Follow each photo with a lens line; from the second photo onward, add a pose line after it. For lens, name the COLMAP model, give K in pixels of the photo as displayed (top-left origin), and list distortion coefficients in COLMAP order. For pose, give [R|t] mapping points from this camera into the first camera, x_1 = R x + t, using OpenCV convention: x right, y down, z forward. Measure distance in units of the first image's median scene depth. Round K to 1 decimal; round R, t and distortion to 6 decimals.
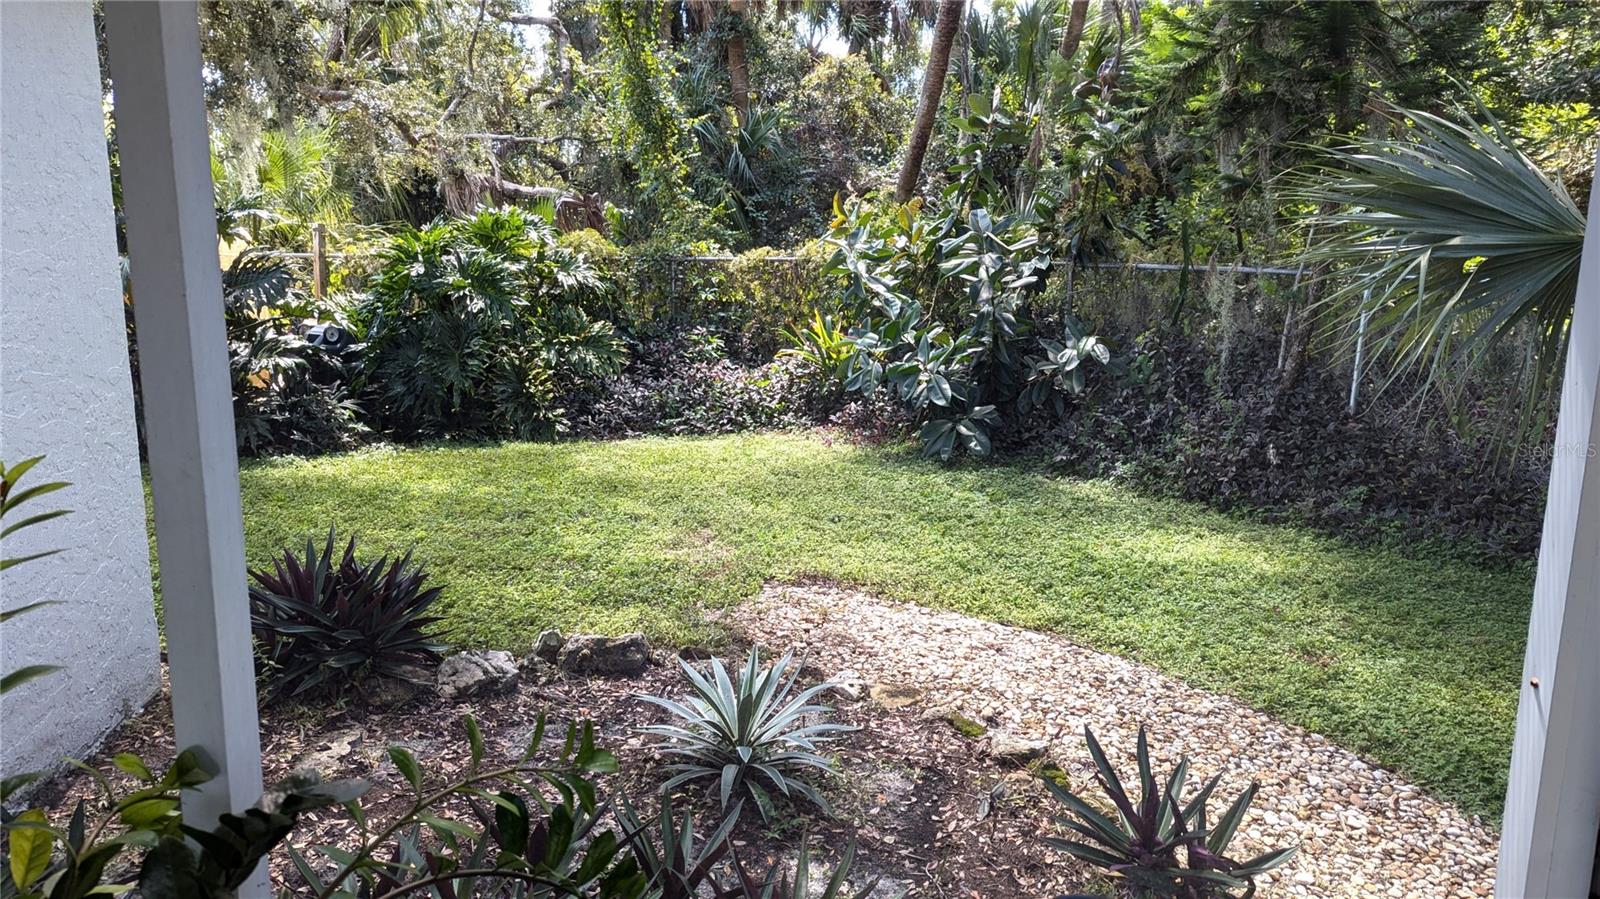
lens RADIAL K [[1156.8, 0, 793.2], [0, 1156.8, 456.3], [0, 0, 1]] dist [0.003339, -0.001056]
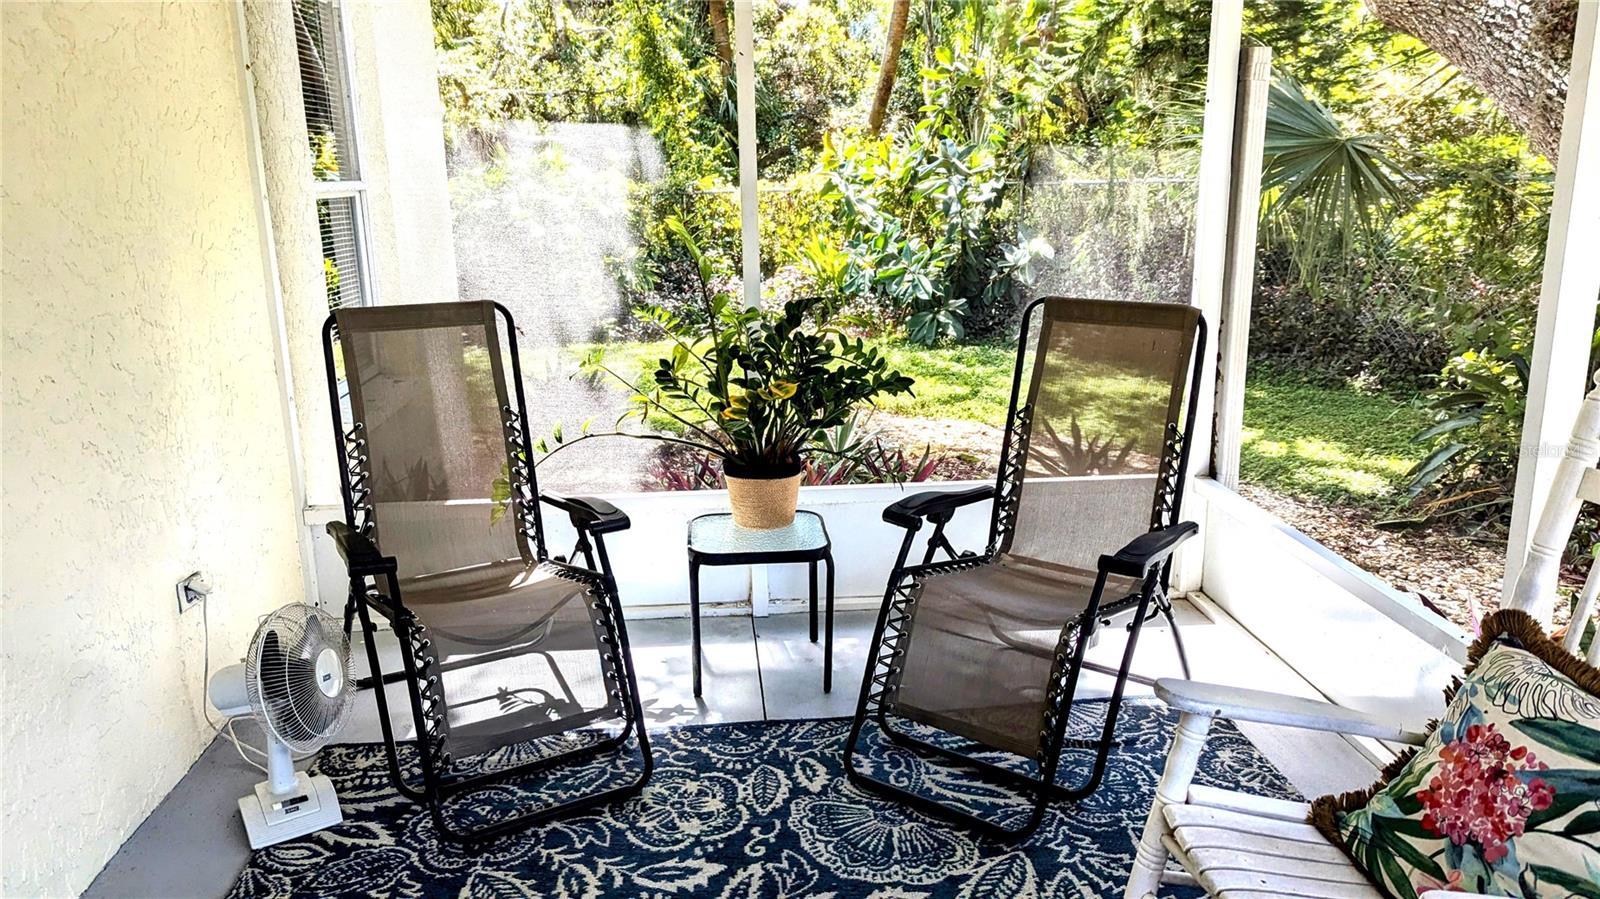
lens RADIAL K [[1156.8, 0, 807.8], [0, 1156.8, 442.6], [0, 0, 1]] dist [0.003339, -0.001056]
pose [[0.997970, -0.043501, 0.046509, -0.055001], [0.041844, 0.998474, 0.036031, 0.054423], [-0.048006, -0.034012, 0.998268, -0.221859]]
